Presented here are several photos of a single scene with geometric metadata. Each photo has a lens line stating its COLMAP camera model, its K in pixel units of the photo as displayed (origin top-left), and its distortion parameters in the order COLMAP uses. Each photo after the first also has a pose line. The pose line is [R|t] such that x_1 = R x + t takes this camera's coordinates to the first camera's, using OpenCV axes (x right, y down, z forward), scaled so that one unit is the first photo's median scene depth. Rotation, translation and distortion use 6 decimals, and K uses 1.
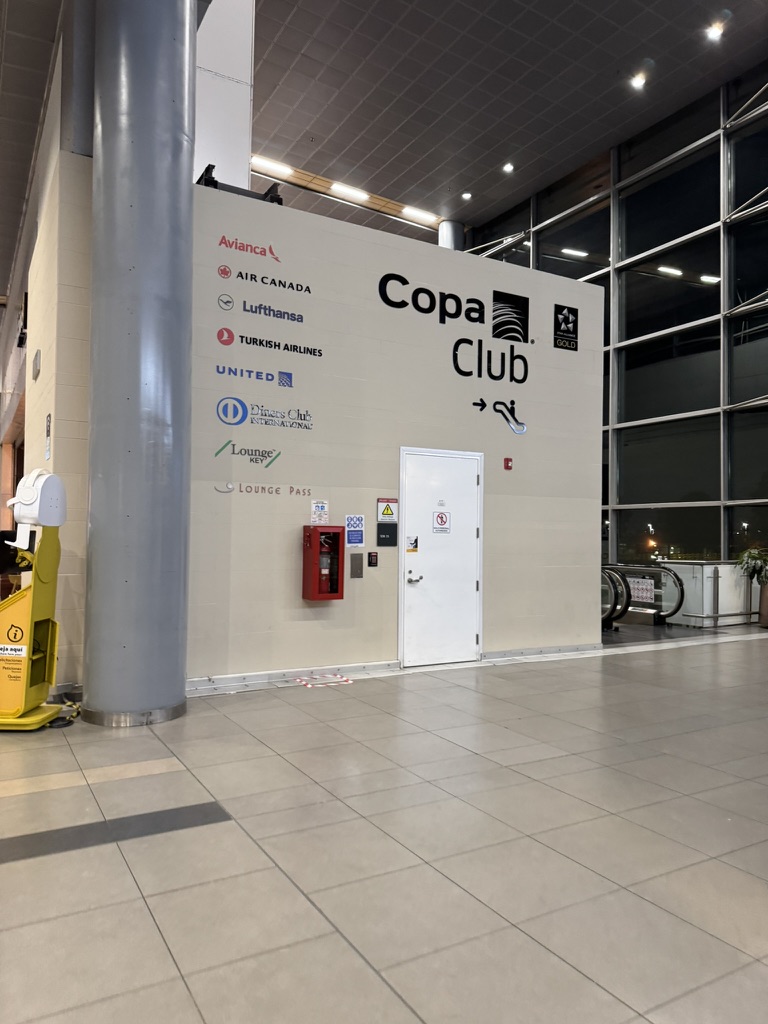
lens RADIAL K [[721.7, 0, 382.1], [0, 721.7, 517.6], [0, 0, 1]] dist [0.031211, -0.027629]
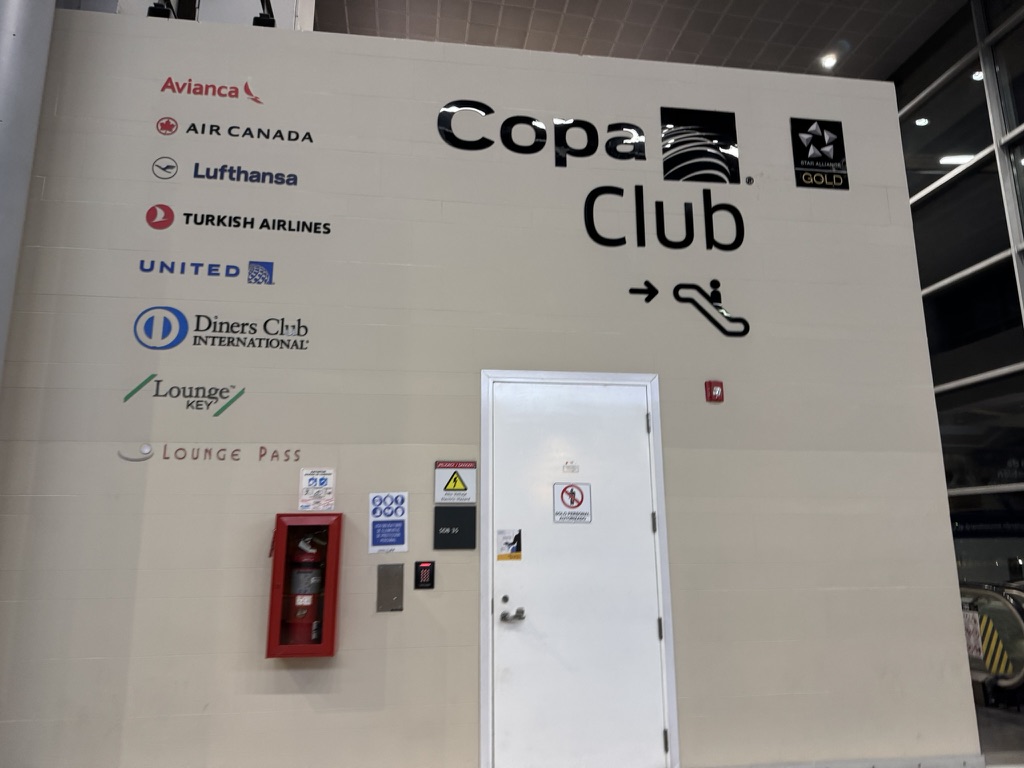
lens RADIAL K [[721.7, 0, 513.0], [0, 721.7, 373.7], [0, 0, 1]] dist [0.031211, -0.027629]
pose [[0.927043, -0.102562, -0.360655, 0.256645], [0.026755, 0.977505, -0.209208, 0.025045], [0.373999, 0.184295, 0.908933, 0.493436]]
